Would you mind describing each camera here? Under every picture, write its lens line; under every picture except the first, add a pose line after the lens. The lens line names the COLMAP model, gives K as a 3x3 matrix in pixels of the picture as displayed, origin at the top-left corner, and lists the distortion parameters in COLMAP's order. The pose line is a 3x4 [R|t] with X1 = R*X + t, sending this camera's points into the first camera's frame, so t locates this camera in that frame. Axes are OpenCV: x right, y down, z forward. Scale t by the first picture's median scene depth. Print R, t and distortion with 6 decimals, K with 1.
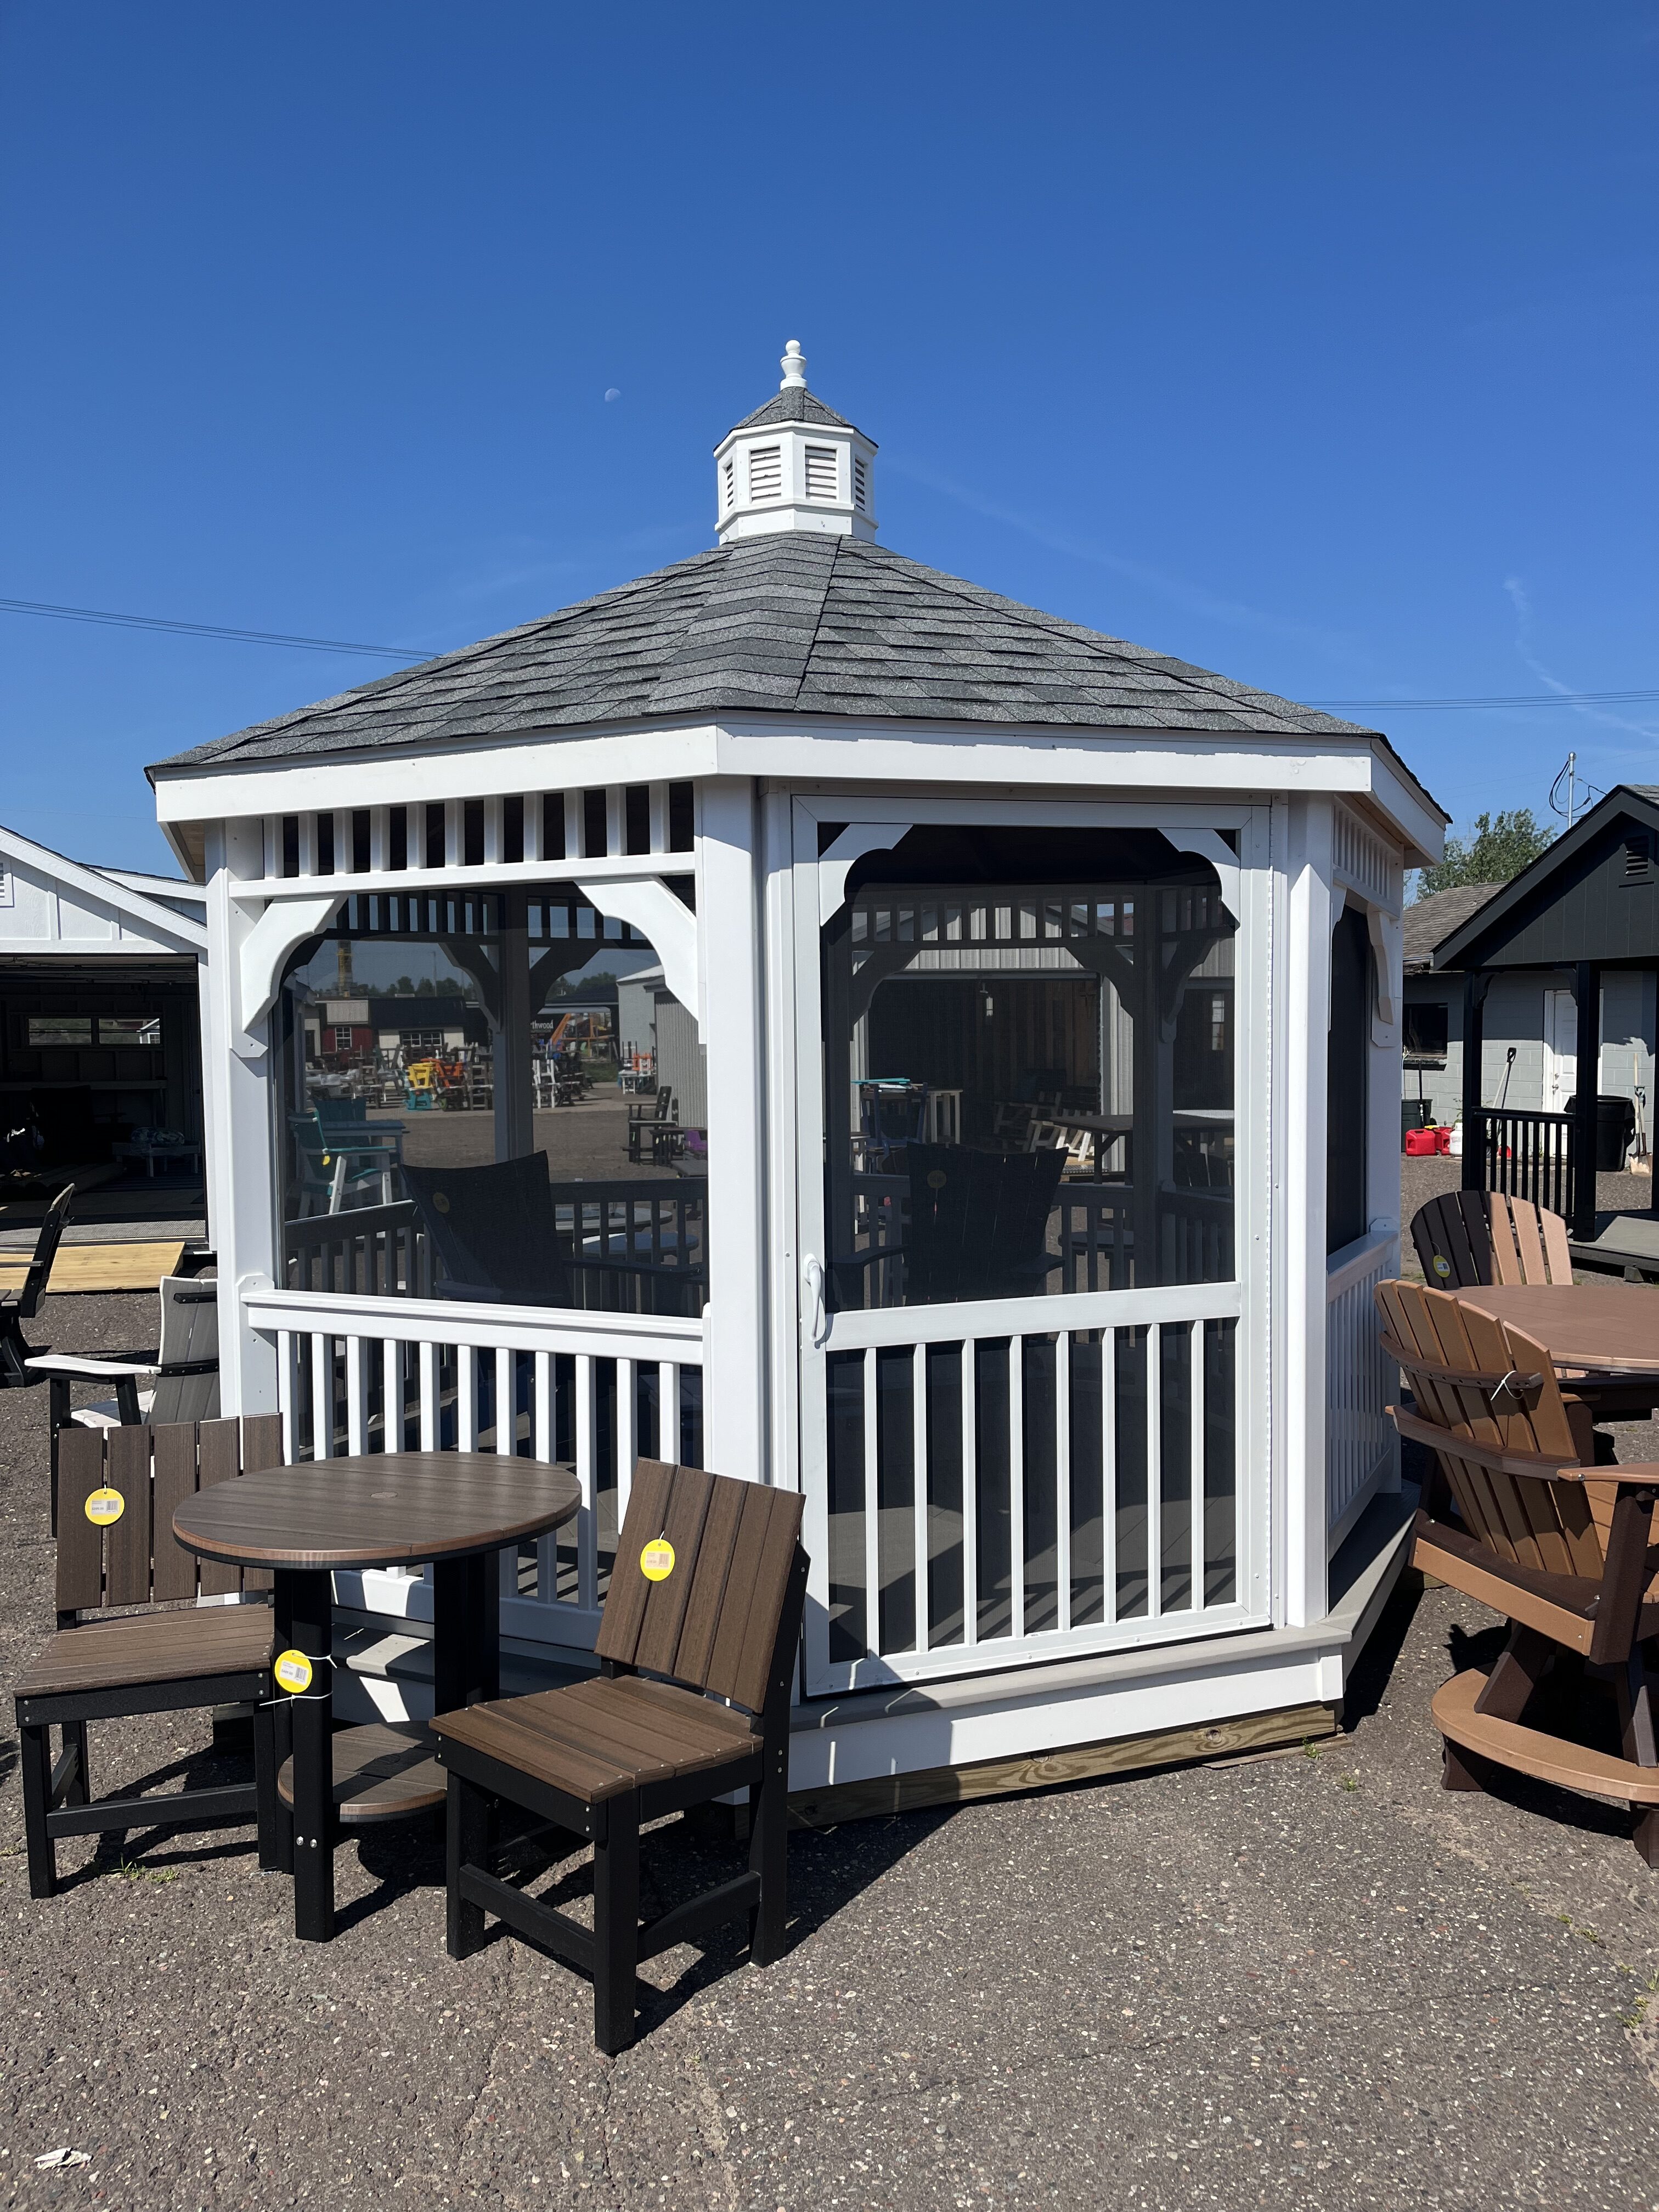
lens RADIAL K [[1670.9, 0, 823.7], [0, 1670.9, 1163.5], [0, 0, 1]] dist [0.064245, 0.000237]
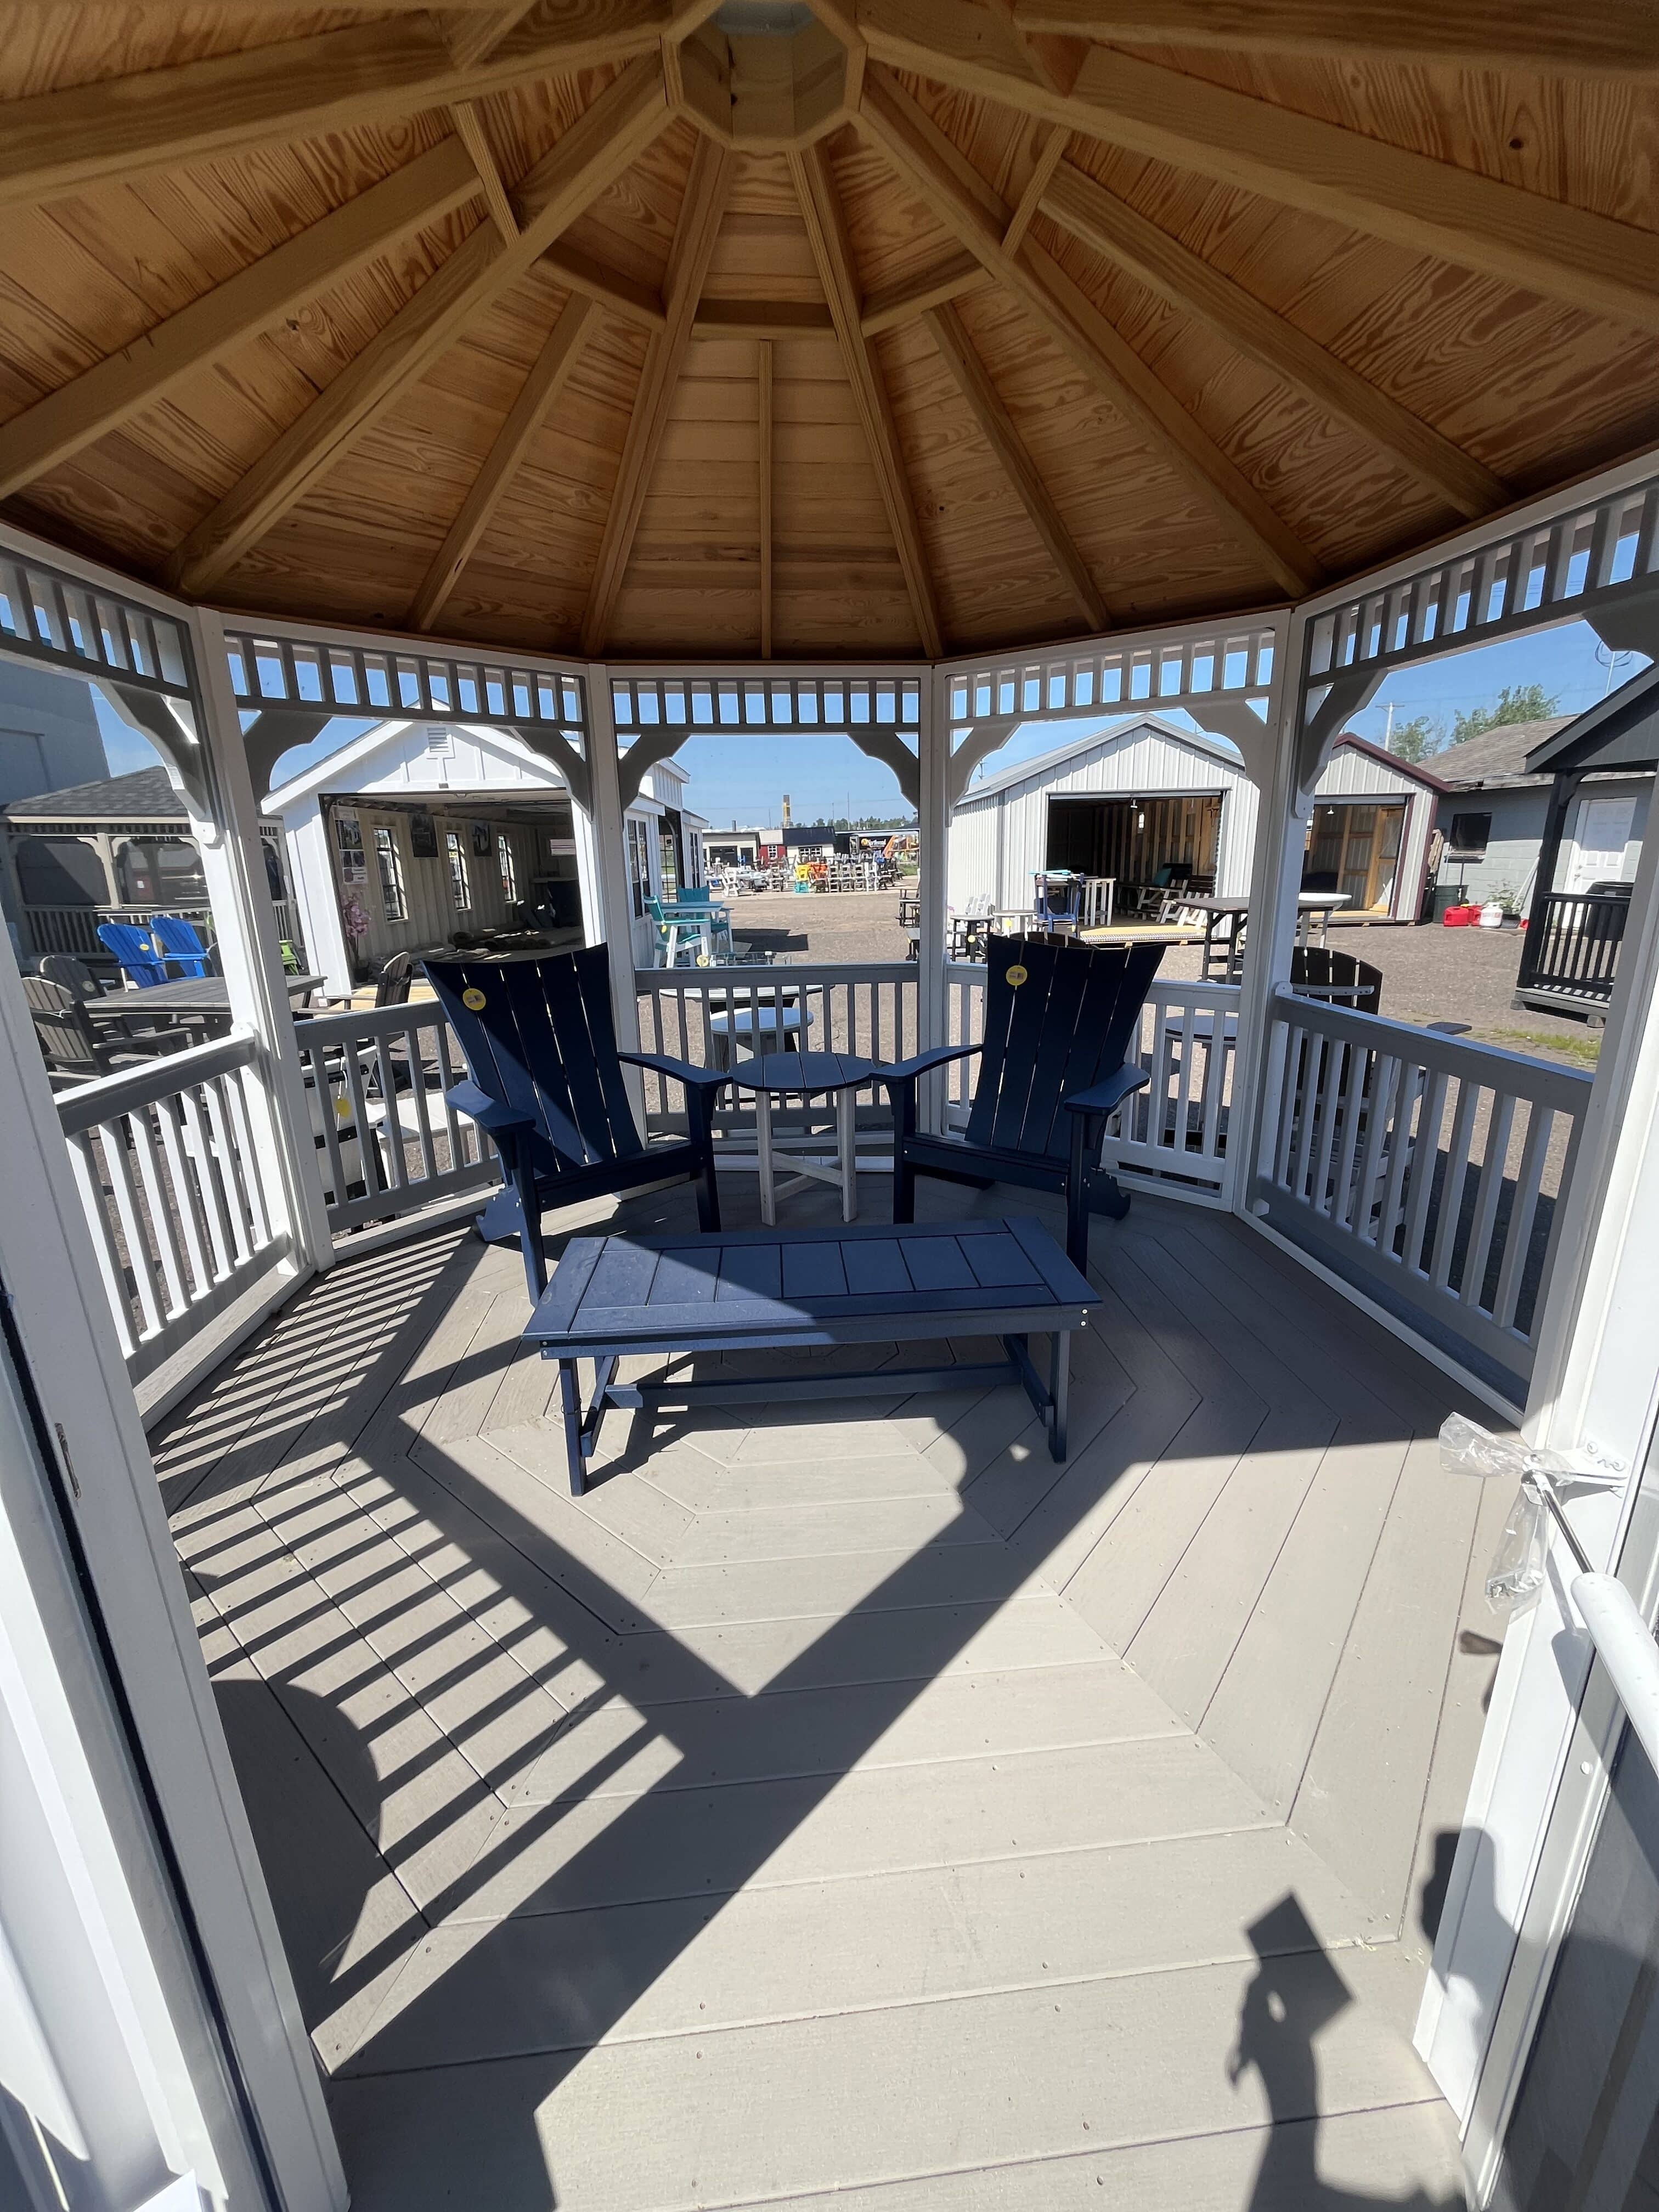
lens RADIAL K [[891.6, 0, 829.5], [0, 891.6, 1106.0], [0, 0, 1]] dist [-0.002807, -0.000132]
pose [[0.972382, 0.053251, -0.227237, 0.031208], [-0.006034, 0.979034, 0.203606, -0.007528], [0.233315, -0.196612, 0.952317, 0.182046]]
